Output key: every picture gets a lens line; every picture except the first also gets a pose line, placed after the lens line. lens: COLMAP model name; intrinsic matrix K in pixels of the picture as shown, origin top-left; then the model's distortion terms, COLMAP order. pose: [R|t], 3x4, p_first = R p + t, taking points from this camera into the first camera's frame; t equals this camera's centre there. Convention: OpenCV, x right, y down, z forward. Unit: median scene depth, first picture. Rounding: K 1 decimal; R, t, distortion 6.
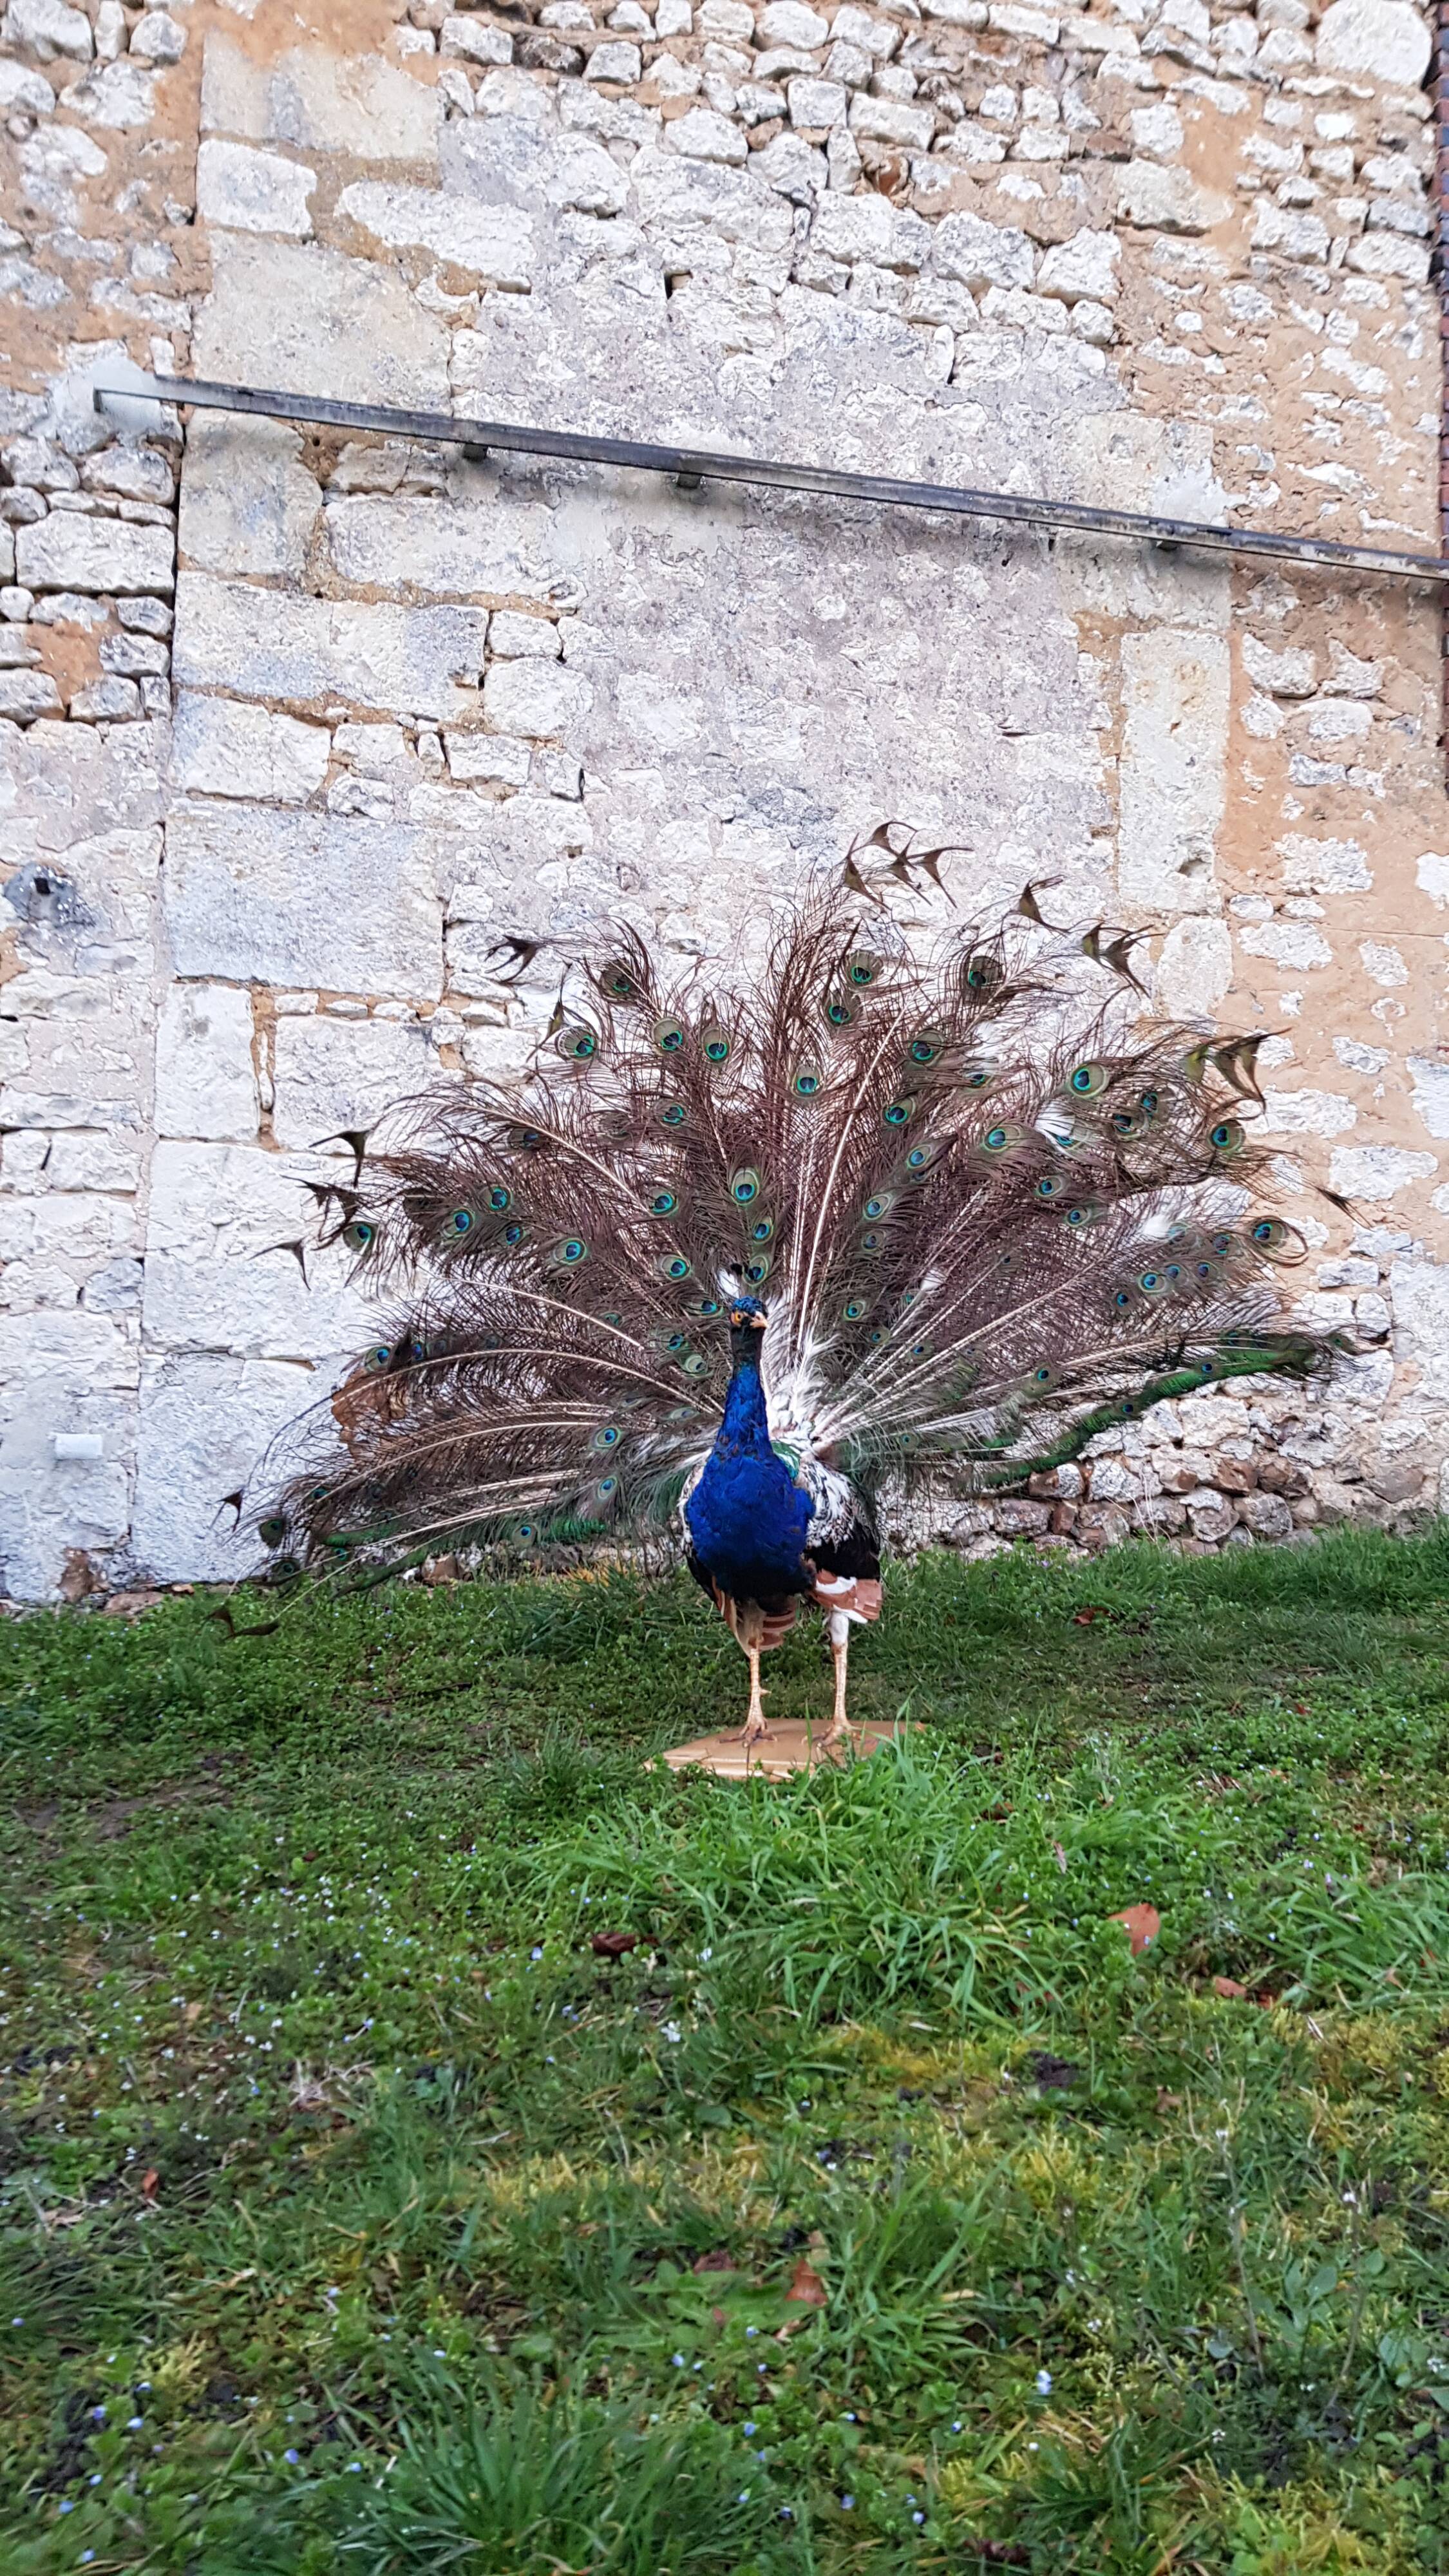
lens RADIAL K [[2037.0, 0, 793.0], [0, 2037.0, 1333.4], [0, 0, 1]] dist [0.044097, -0.096304]
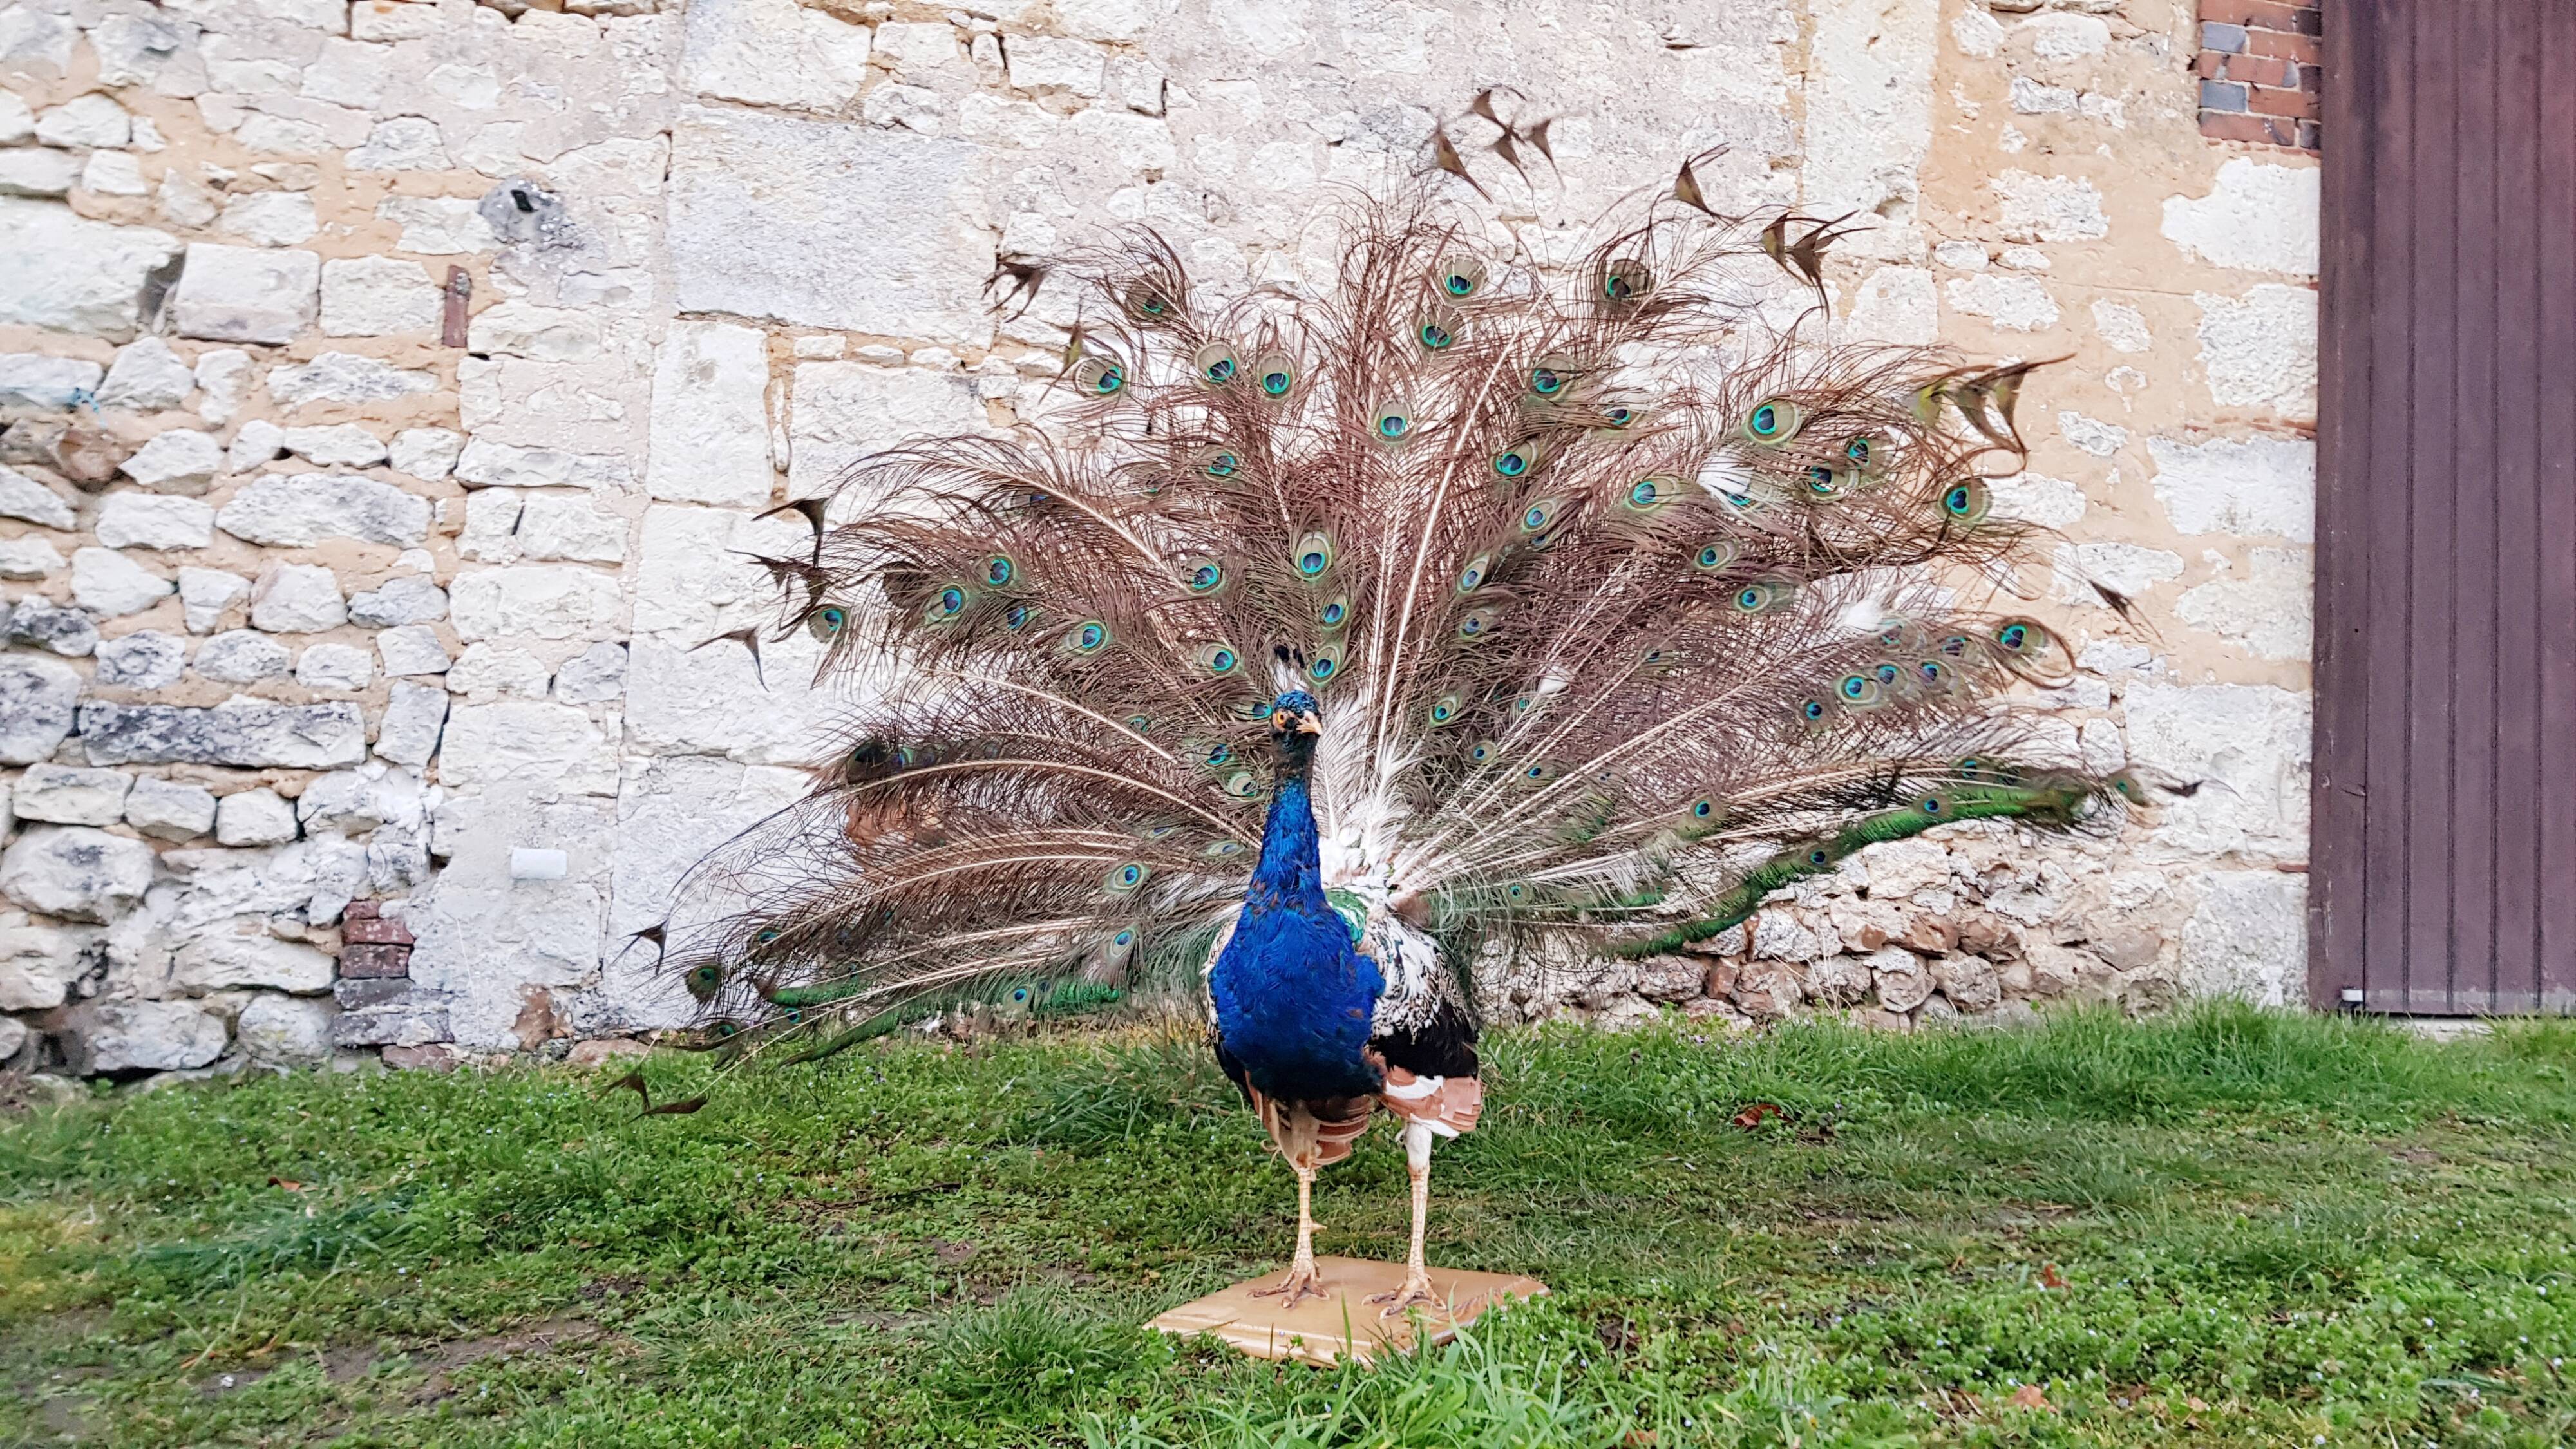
lens RADIAL K [[2037.0, 0, 1324.7], [0, 2037.0, 697.9], [0, 0, 1]] dist [0.044097, -0.096304]
pose [[0.997936, 0.022322, -0.060216, 0.020335], [-0.023958, 0.999359, -0.026585, 0.001735], [0.059584, 0.027973, 0.997831, 0.170197]]
